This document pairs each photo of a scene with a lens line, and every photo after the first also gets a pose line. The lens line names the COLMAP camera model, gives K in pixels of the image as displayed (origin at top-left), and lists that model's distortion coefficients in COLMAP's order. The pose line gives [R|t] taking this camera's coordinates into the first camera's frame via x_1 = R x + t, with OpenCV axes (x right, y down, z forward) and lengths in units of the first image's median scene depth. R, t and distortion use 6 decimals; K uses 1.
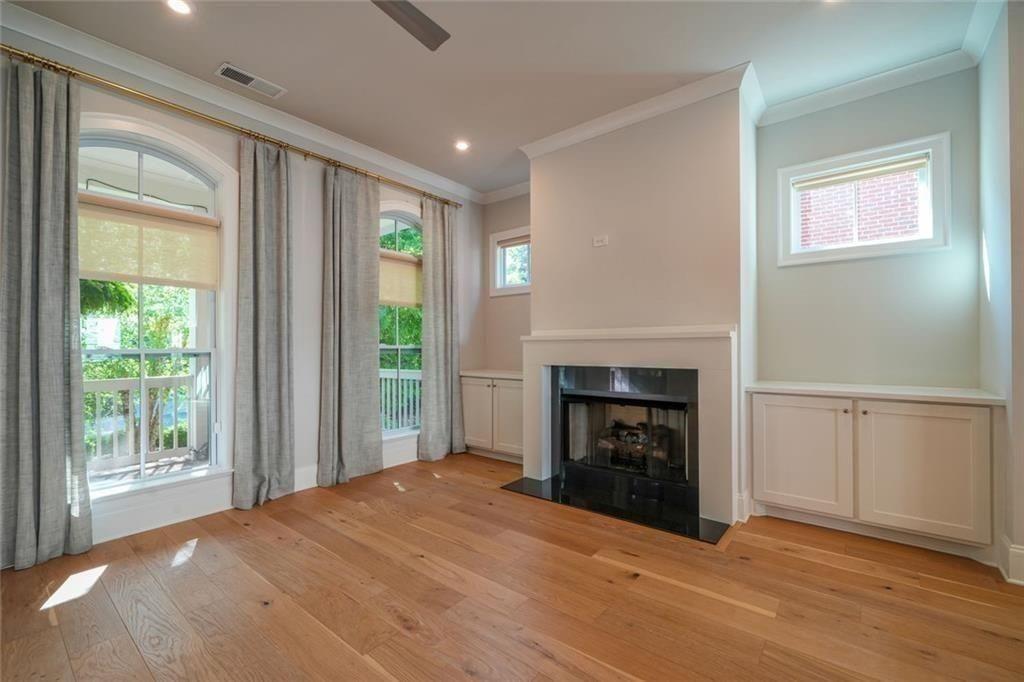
lens RADIAL K [[430.5, 0, 513.4], [0, 430.5, 342.5], [0, 0, 1]] dist [0.000080, -0.000385]
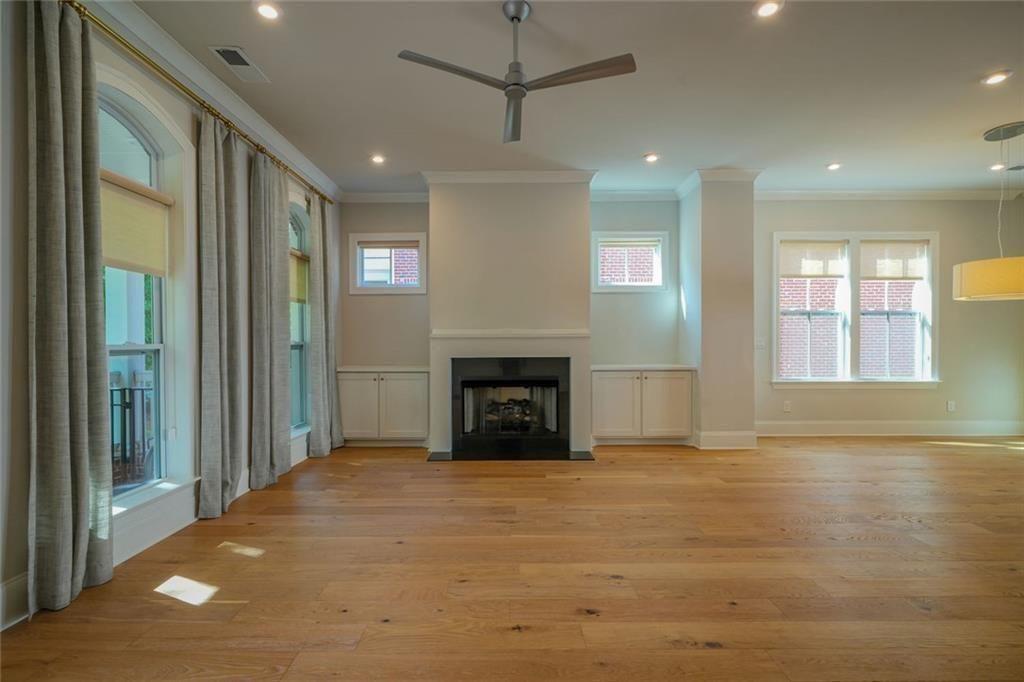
lens RADIAL K [[466.4, 0, 512.1], [0, 466.4, 344.5], [0, 0, 1]] dist [0.003132, 0.000220]
pose [[0.783150, -0.002075, 0.621830, -0.685993], [-0.003746, 0.999961, 0.008055, 0.003151], [-0.621822, -0.008637, 0.783111, -0.168194]]
